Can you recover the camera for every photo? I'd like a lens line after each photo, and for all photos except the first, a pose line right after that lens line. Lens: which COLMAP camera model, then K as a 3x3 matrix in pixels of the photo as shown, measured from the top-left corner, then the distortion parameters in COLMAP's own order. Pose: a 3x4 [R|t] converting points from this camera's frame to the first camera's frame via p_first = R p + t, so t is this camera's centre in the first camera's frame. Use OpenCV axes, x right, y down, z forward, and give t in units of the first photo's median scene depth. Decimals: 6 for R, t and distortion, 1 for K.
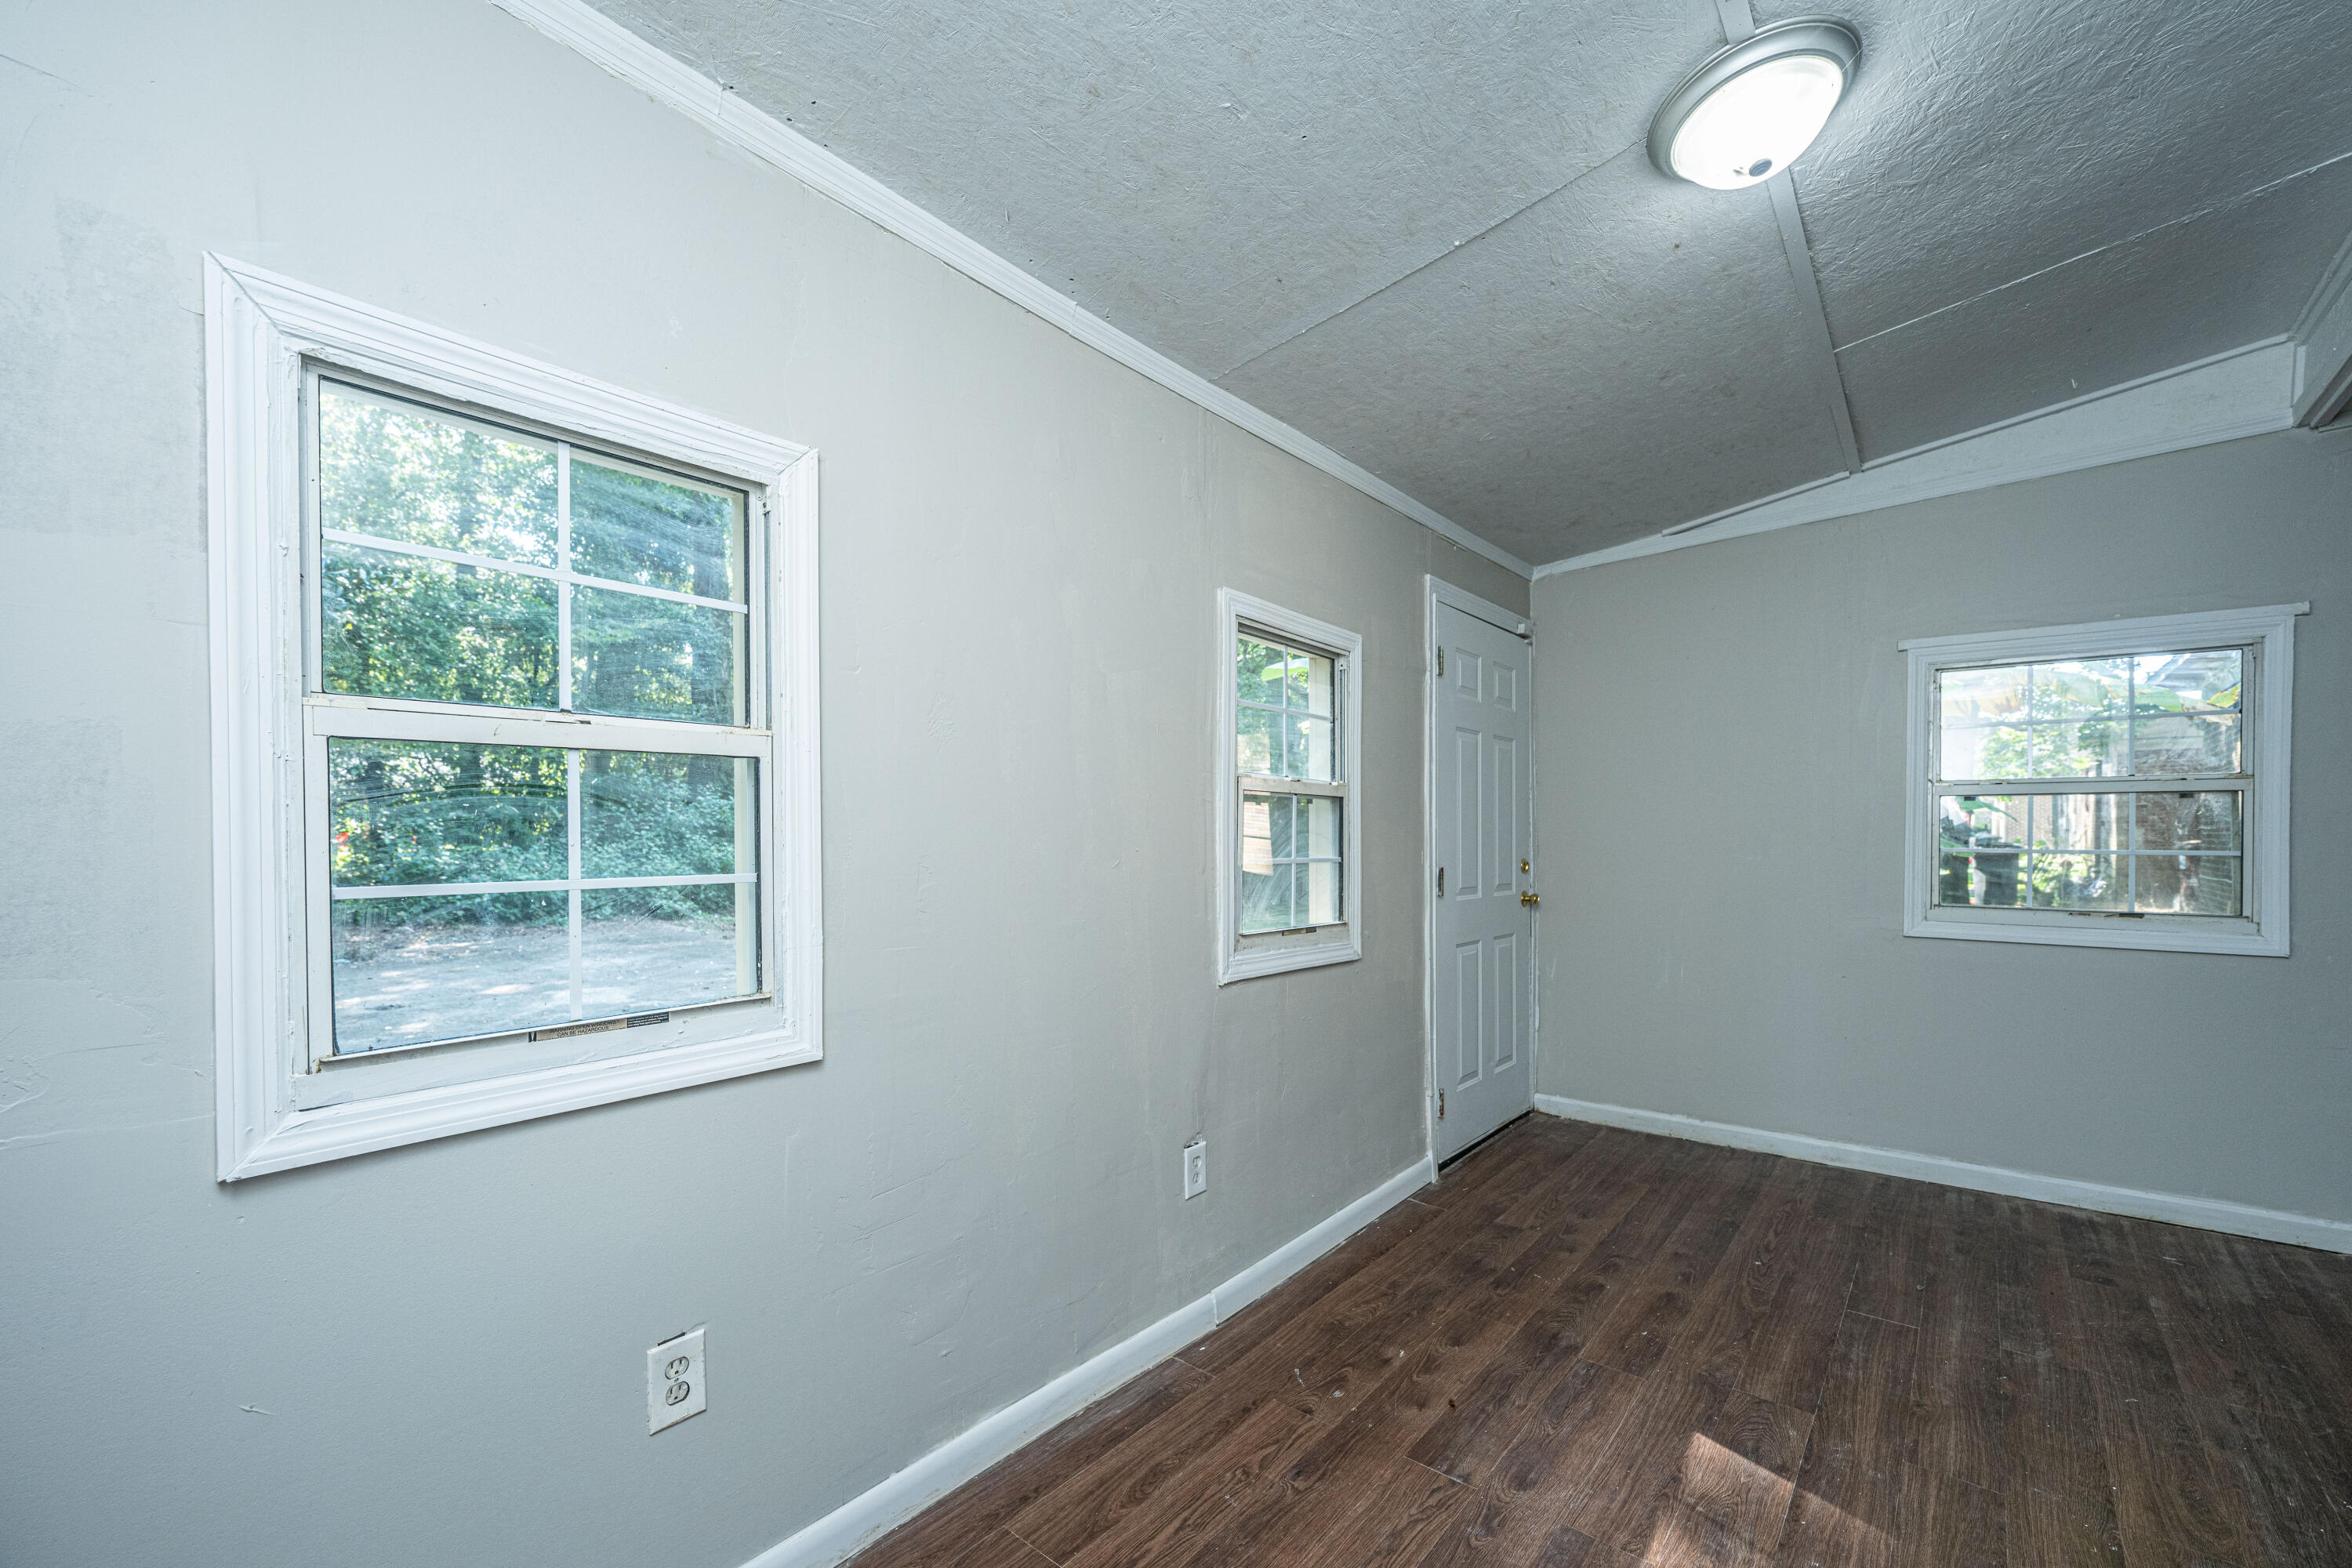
lens RADIAL K [[952.3, 0, 1195.2], [0, 952.3, 850.1], [0, 0, 1]] dist [-0.000834, 0.000224]
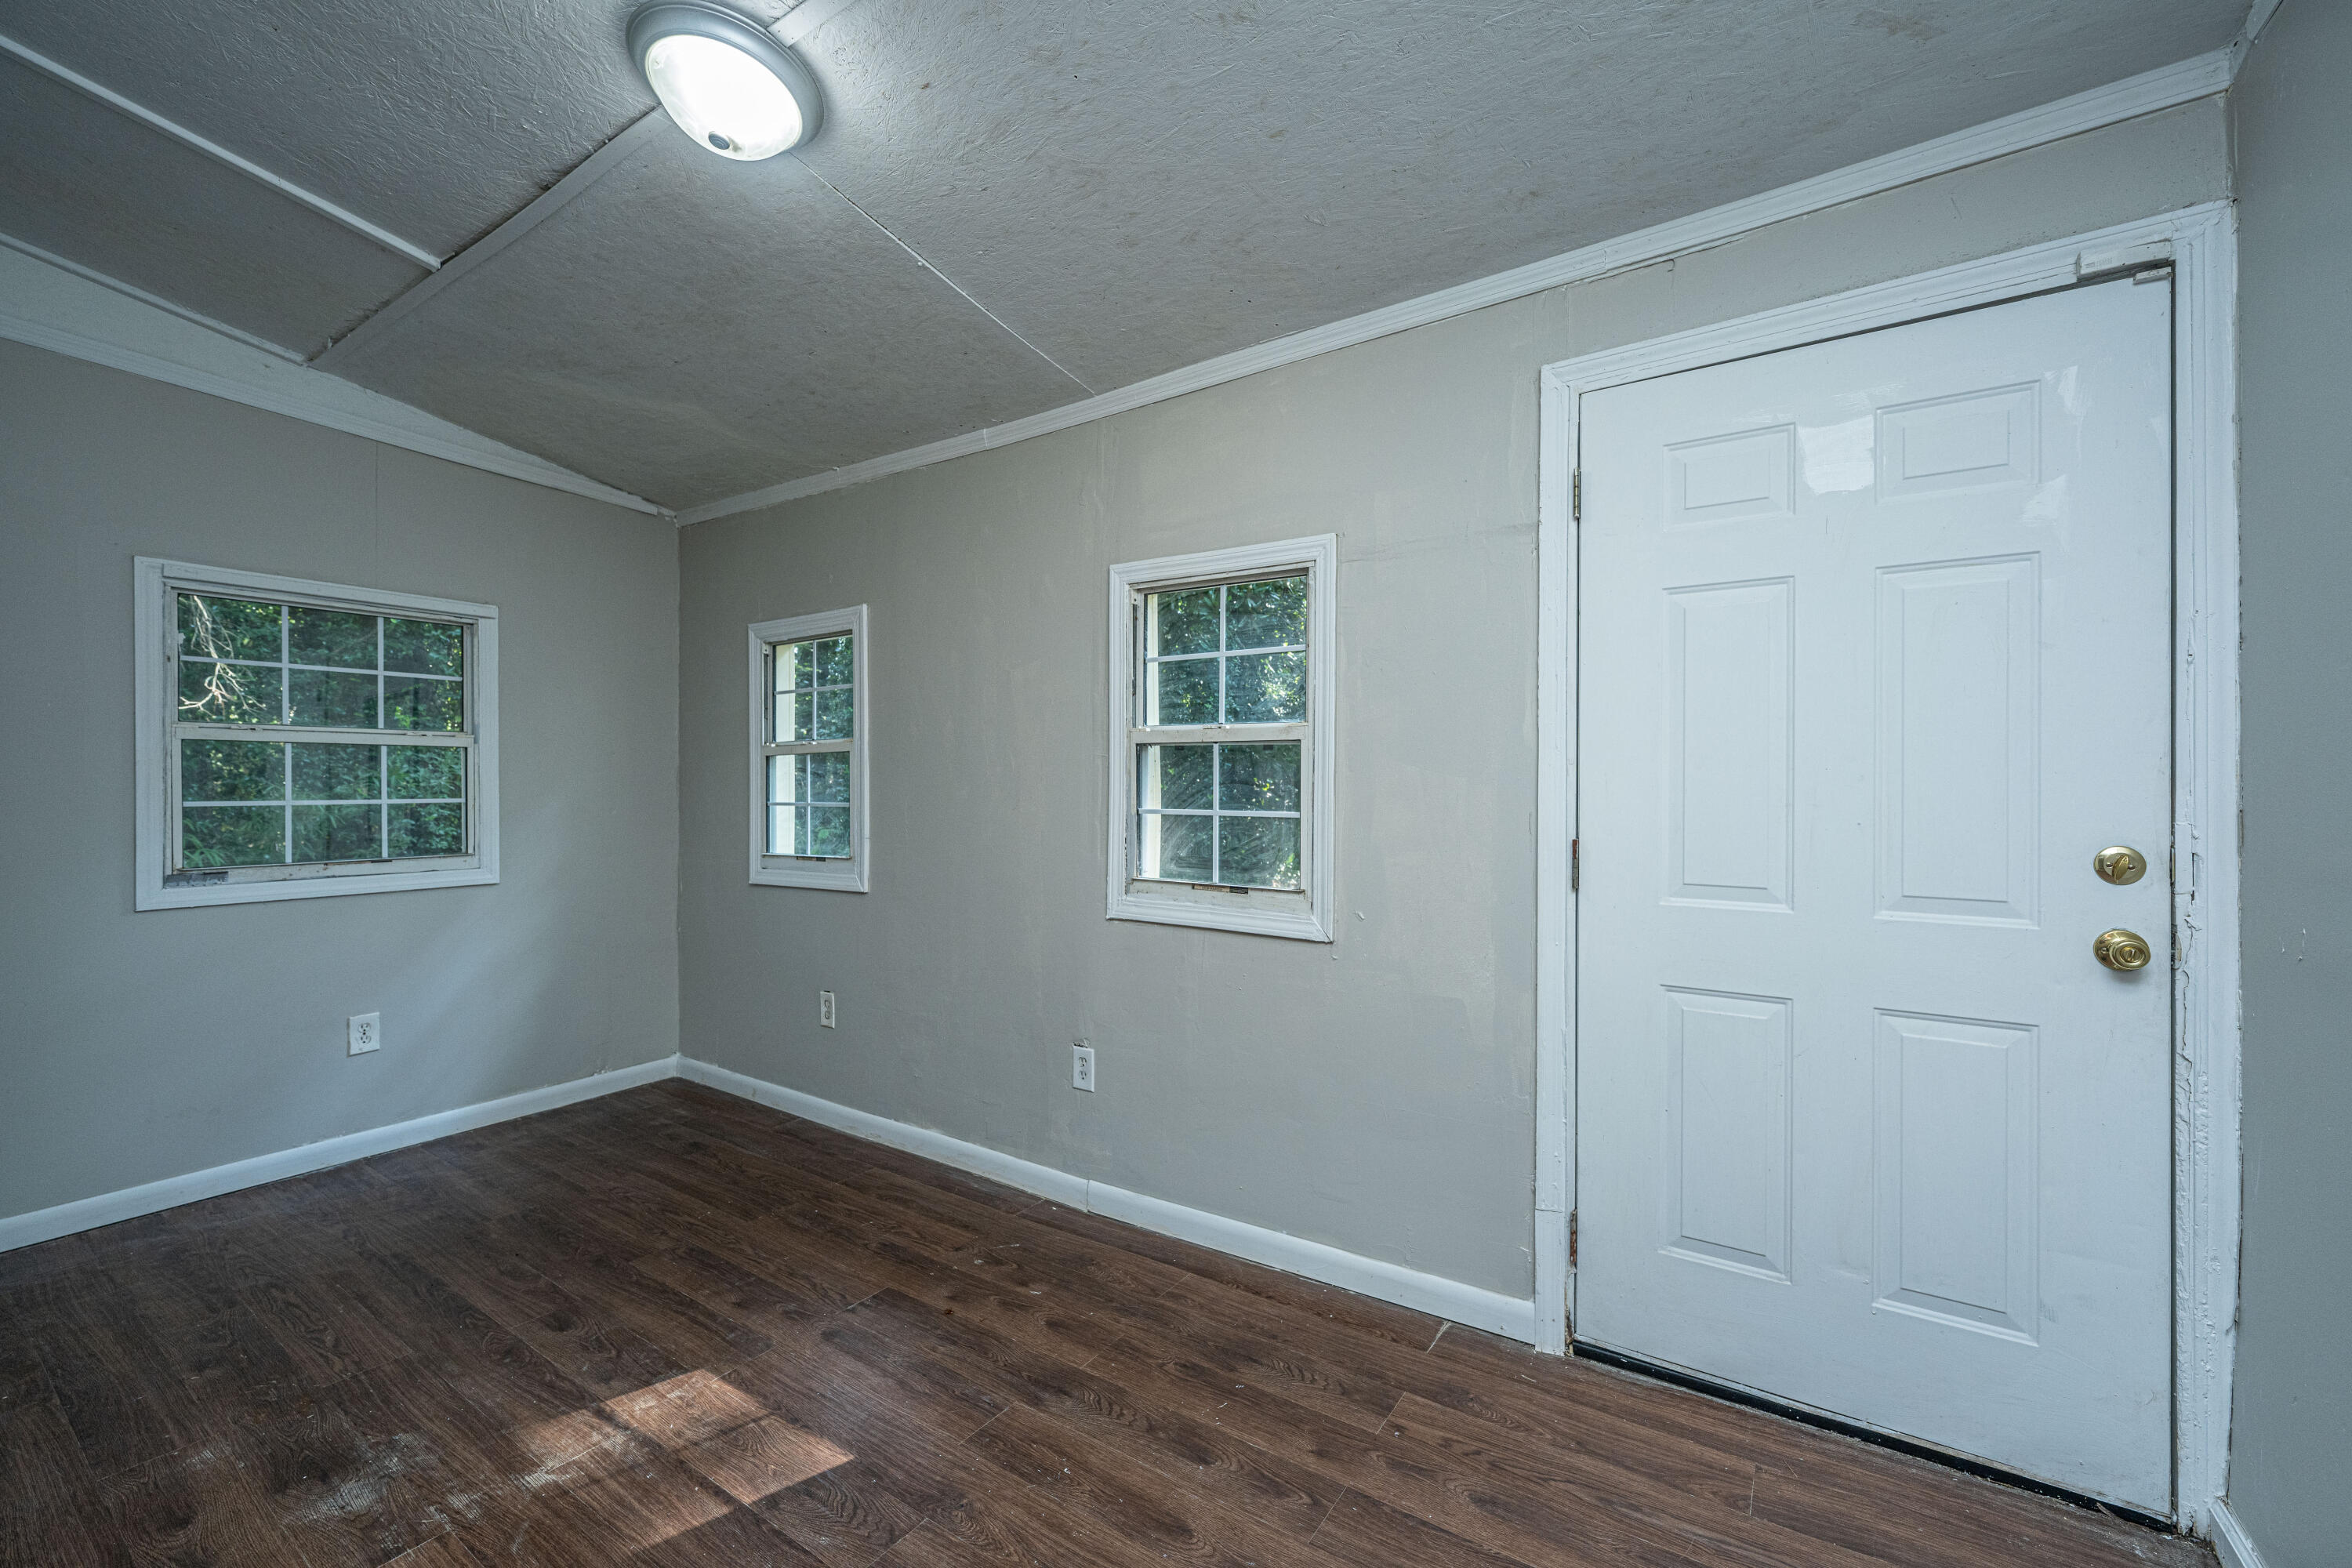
lens RADIAL K [[952.3, 0, 1177.5], [0, 952.3, 786.5], [0, 0, 1]] dist [-0.000834, 0.000224]
pose [[0.094032, -0.002687, -0.995566, 1.295279], [-0.016081, 0.999862, -0.004217, -0.013950], [0.995439, 0.016406, 0.093975, 1.082902]]
